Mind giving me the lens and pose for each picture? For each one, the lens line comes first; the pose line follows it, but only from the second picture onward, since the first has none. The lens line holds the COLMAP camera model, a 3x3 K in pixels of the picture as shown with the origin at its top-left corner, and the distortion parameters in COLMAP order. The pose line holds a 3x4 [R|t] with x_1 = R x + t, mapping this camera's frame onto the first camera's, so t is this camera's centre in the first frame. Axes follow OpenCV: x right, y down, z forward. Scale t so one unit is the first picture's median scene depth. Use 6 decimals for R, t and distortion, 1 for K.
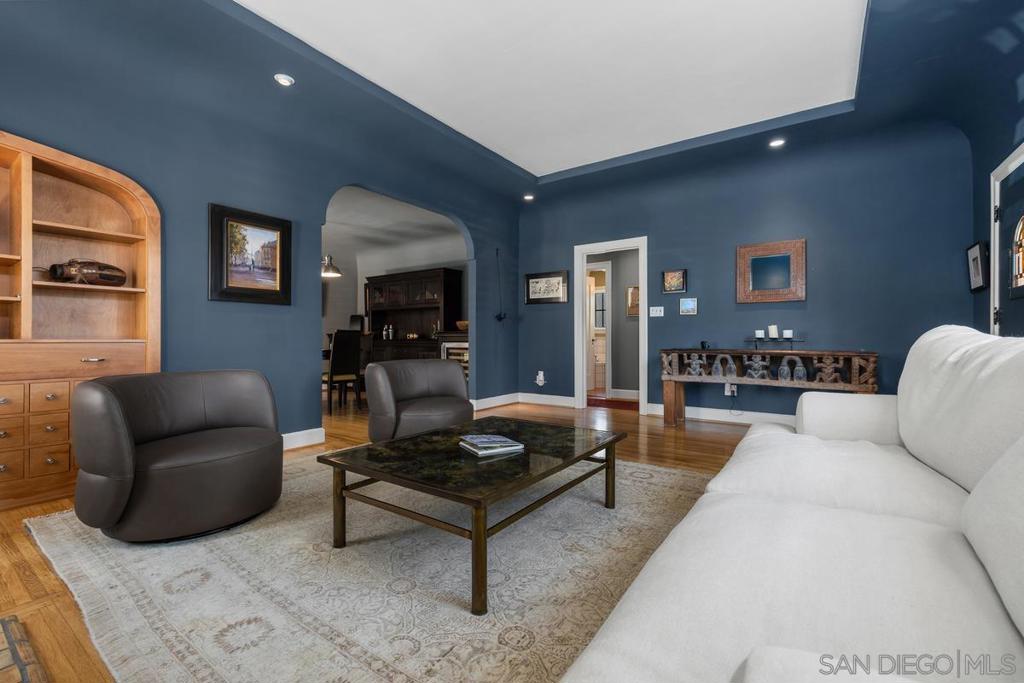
lens RADIAL K [[436.3, 0, 509.8], [0, 436.3, 341.6], [0, 0, 1]] dist [-0.000932, 0.000527]
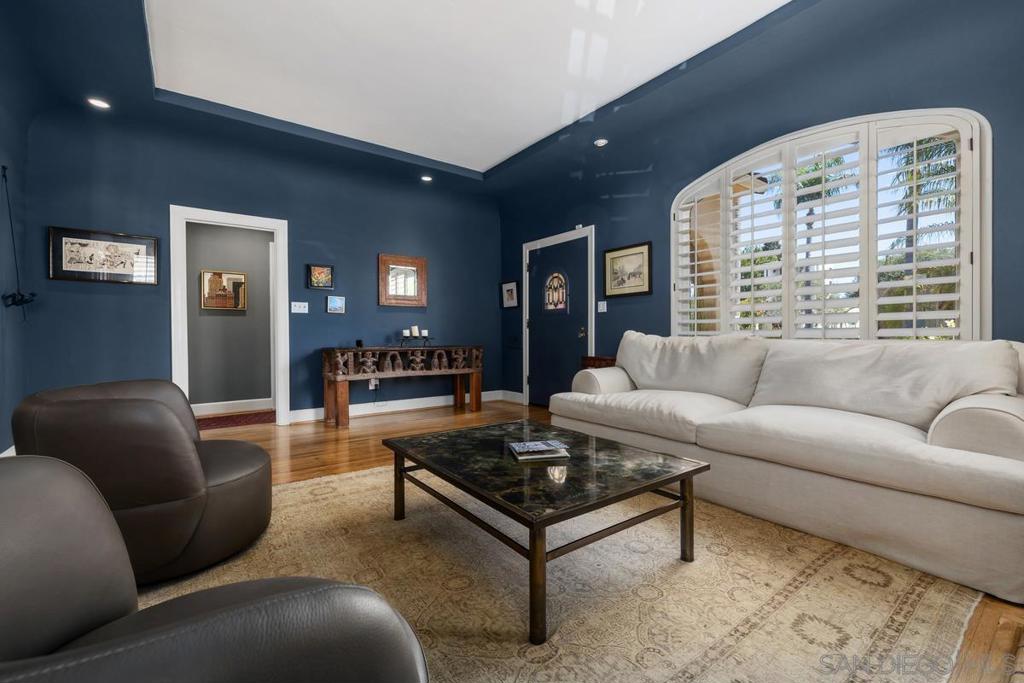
lens RADIAL K [[436.3, 0, 517.3], [0, 436.3, 339.4], [0, 0, 1]] dist [-0.000932, 0.000527]
pose [[0.312348, -0.010560, 0.949909, -0.389659], [0.009936, 0.999920, 0.007848, -0.005762], [-0.949916, 0.006987, 0.312428, 0.298771]]
